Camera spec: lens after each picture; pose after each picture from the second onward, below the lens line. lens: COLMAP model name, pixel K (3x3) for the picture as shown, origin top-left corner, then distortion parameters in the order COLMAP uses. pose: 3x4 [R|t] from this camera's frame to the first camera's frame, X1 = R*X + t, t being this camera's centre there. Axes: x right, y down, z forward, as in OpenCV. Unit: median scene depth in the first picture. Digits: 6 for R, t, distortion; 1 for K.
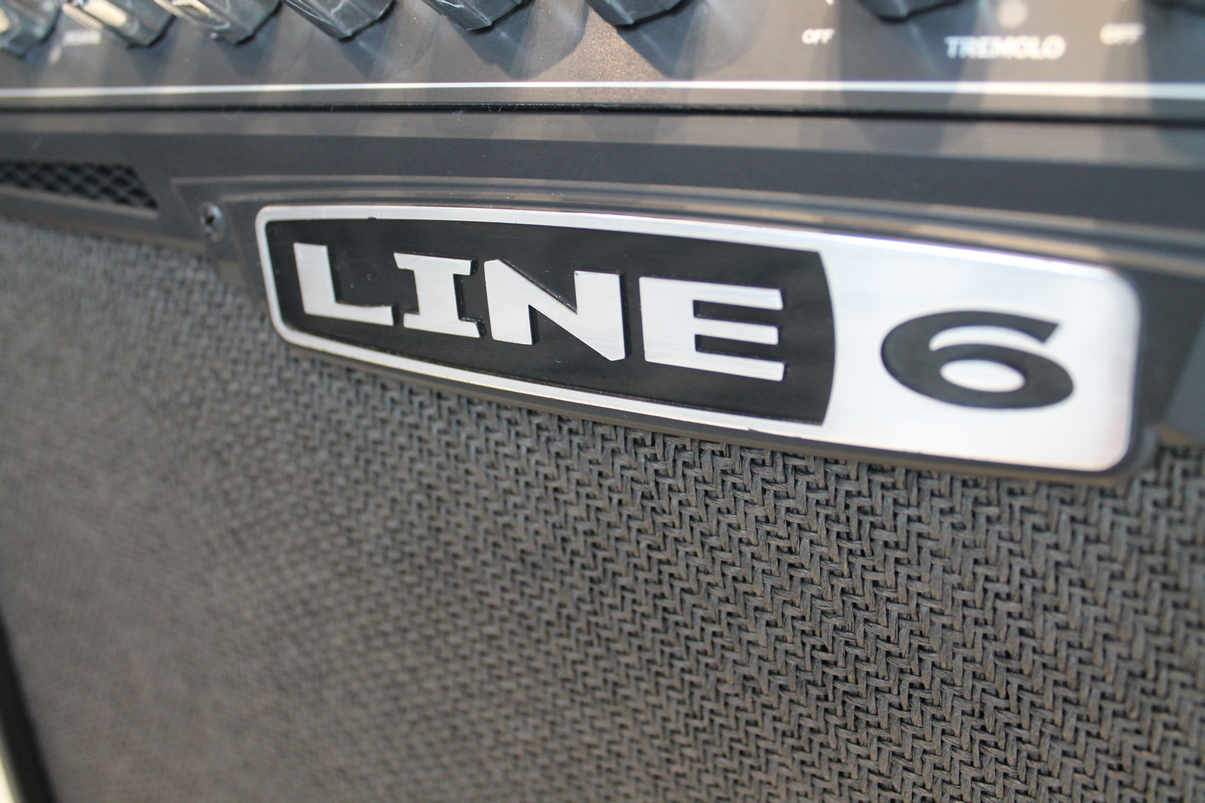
lens RADIAL K [[1226.5, 0, 603.8], [0, 1226.5, 404.9], [0, 0, 1]] dist [-0.119281, 0.000000]
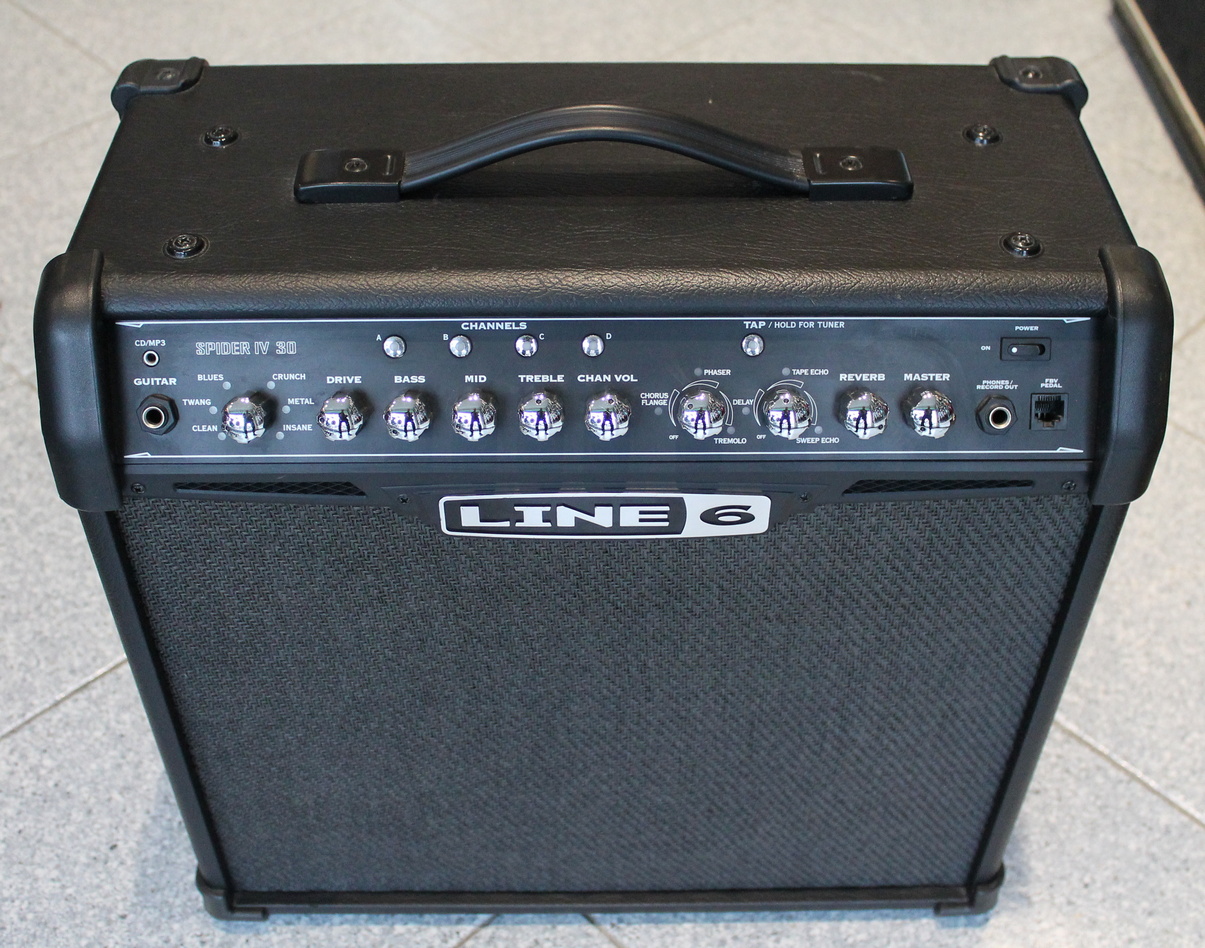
lens RADIAL K [[1504.2, 0, 604.0], [0, 1504.2, 473.0], [0, 0, 1]] dist [-0.136593, 0.000000]
pose [[0.834389, -0.338687, 0.434840, -1.593055], [0.143760, 0.895352, 0.421518, -1.748910], [-0.532098, -0.289197, 0.795762, -1.946589]]
